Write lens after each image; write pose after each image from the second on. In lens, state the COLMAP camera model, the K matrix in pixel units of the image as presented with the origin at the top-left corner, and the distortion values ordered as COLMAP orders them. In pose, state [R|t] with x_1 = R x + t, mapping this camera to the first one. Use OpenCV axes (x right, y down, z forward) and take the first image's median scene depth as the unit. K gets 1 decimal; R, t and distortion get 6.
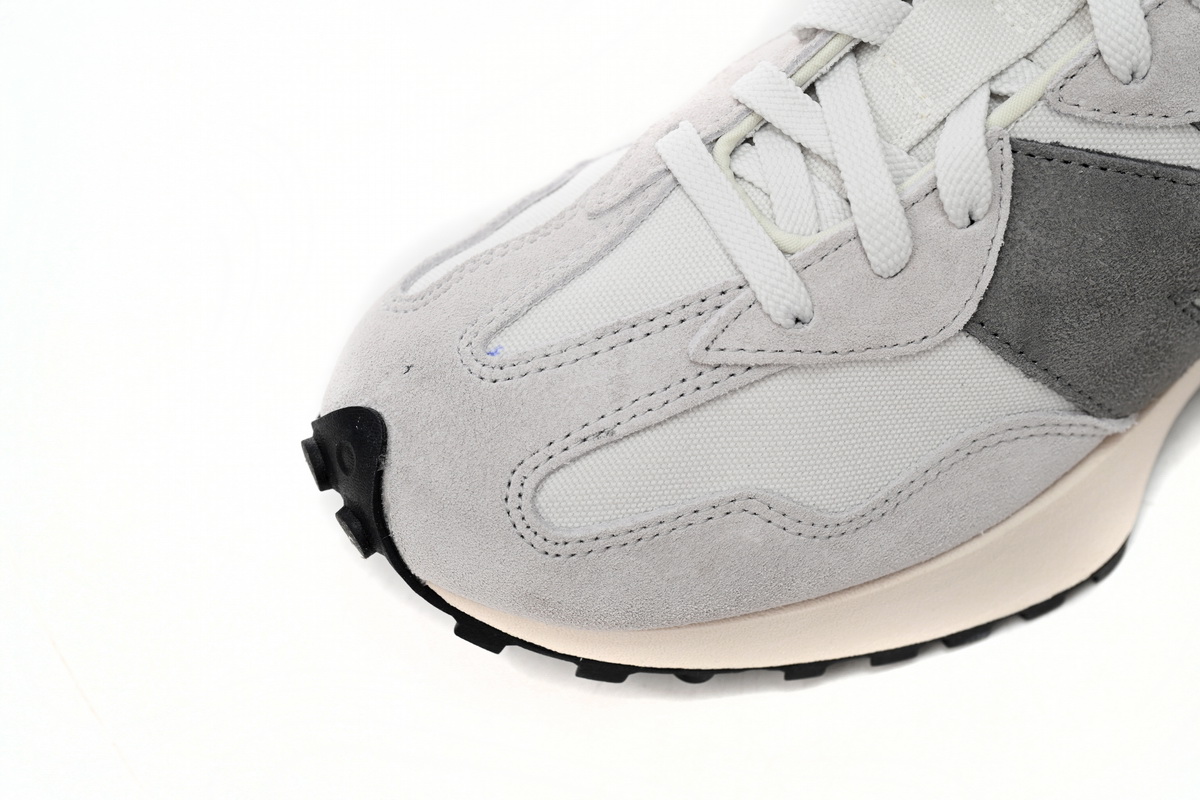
lens RADIAL K [[2456.7, 0, 600.0], [0, 2456.7, 400.0], [0, 0, 1]] dist [-0.000789, -0.180959]
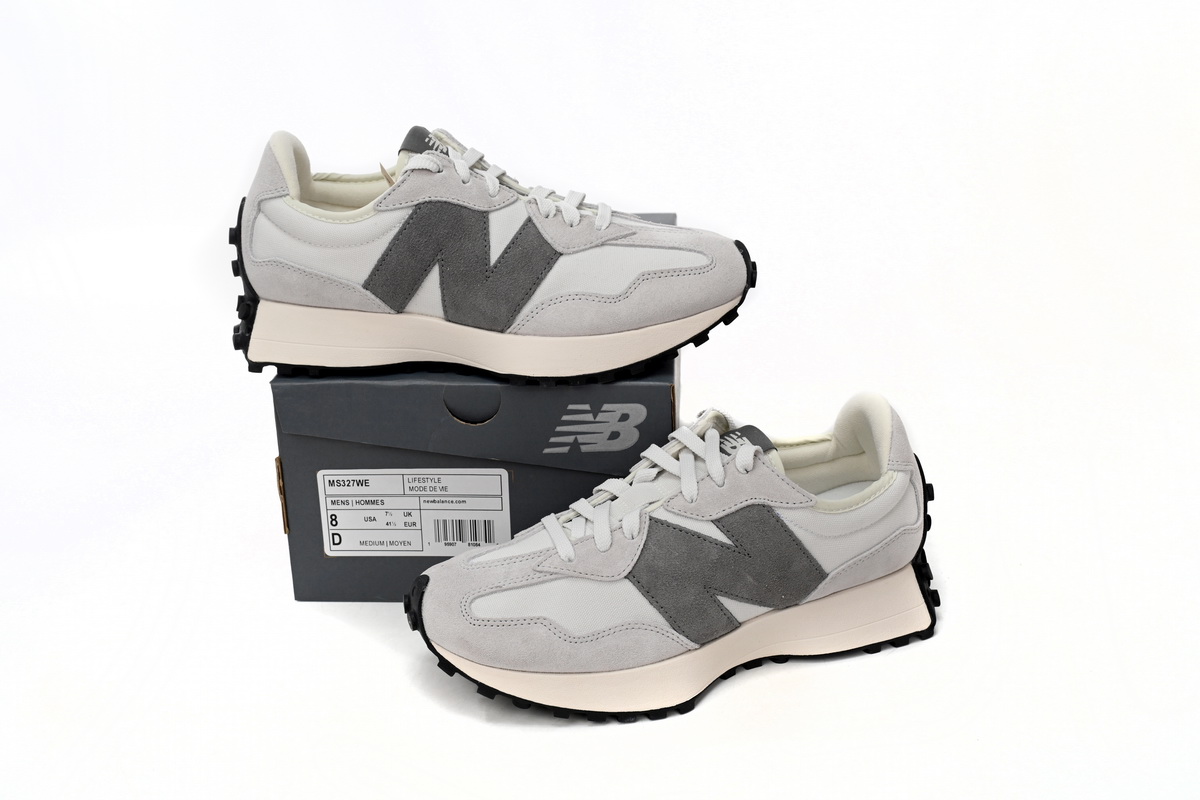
lens RADIAL K [[1404.1, 0, 600.0], [0, 1404.1, 400.0], [0, 0, 1]] dist [-0.005018, -0.002833]
pose [[0.978346, 0.105430, -0.178109, 0.396483], [-0.189728, 0.800732, -0.568182, 0.767224], [0.082714, 0.589671, 0.803397, -0.474457]]
